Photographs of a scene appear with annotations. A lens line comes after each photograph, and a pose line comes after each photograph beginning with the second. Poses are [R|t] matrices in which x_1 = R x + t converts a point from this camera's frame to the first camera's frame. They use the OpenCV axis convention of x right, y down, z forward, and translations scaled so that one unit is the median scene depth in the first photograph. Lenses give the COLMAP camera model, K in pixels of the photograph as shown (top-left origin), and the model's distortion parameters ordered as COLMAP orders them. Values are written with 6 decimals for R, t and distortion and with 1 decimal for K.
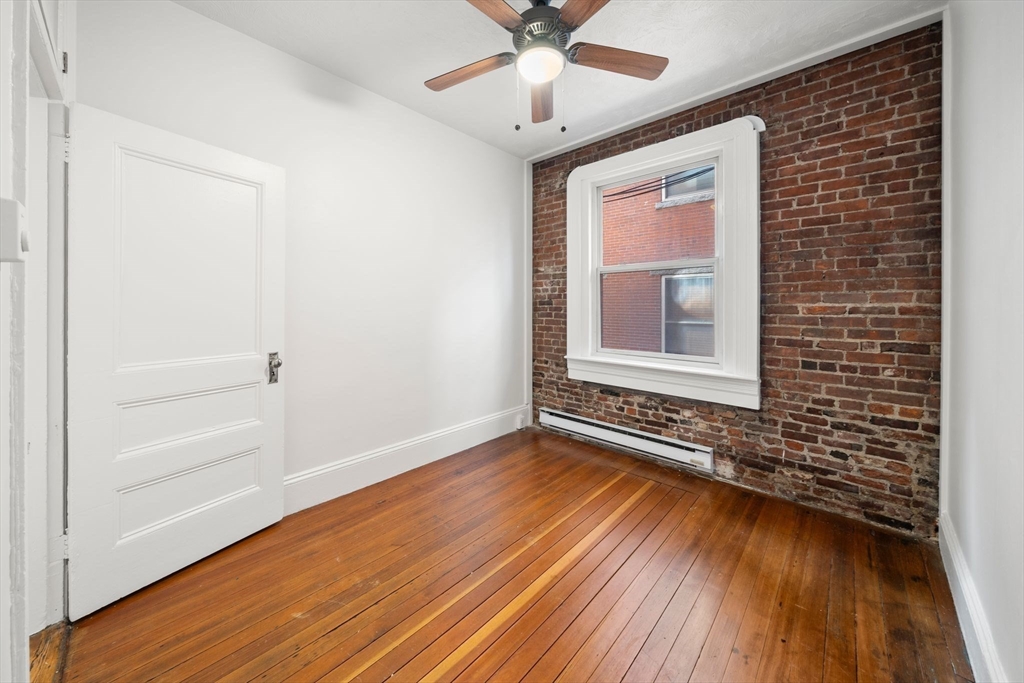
lens RADIAL K [[363.0, 0, 502.5], [0, 363.0, 313.6], [0, 0, 1]] dist [-0.001076, -0.000300]
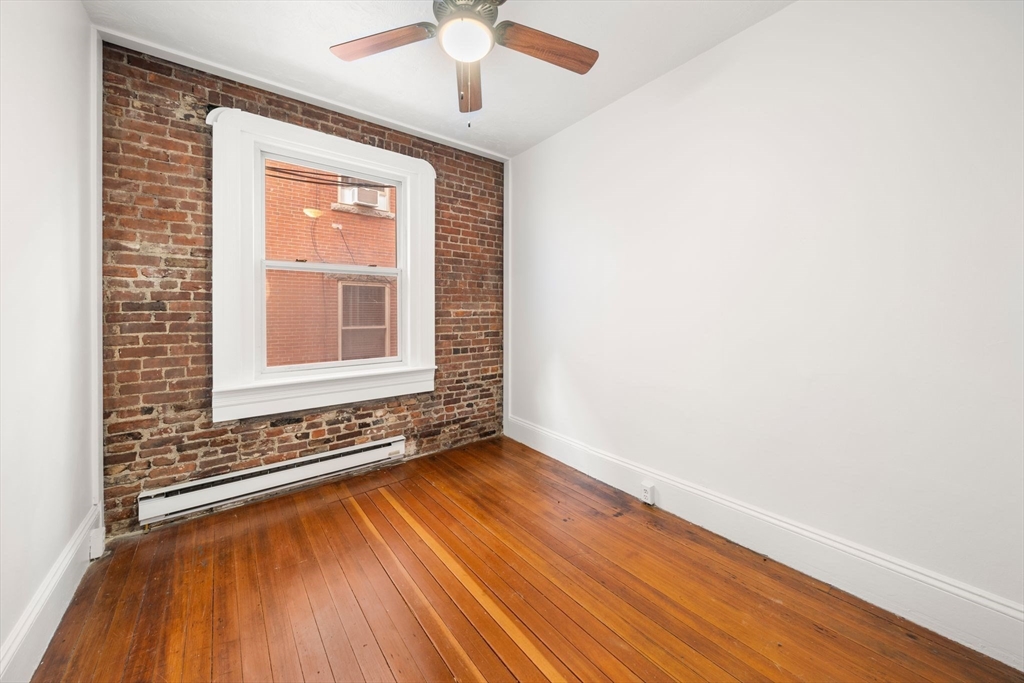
lens RADIAL K [[359.4, 0, 505.3], [0, 359.4, 320.1], [0, 0, 1]] dist [-0.003055, -0.000351]
pose [[0.148114, -0.023242, 0.988697, -0.486161], [0.025898, 0.999472, 0.019616, -0.006435], [-0.988631, 0.022699, 0.148637, 0.499521]]
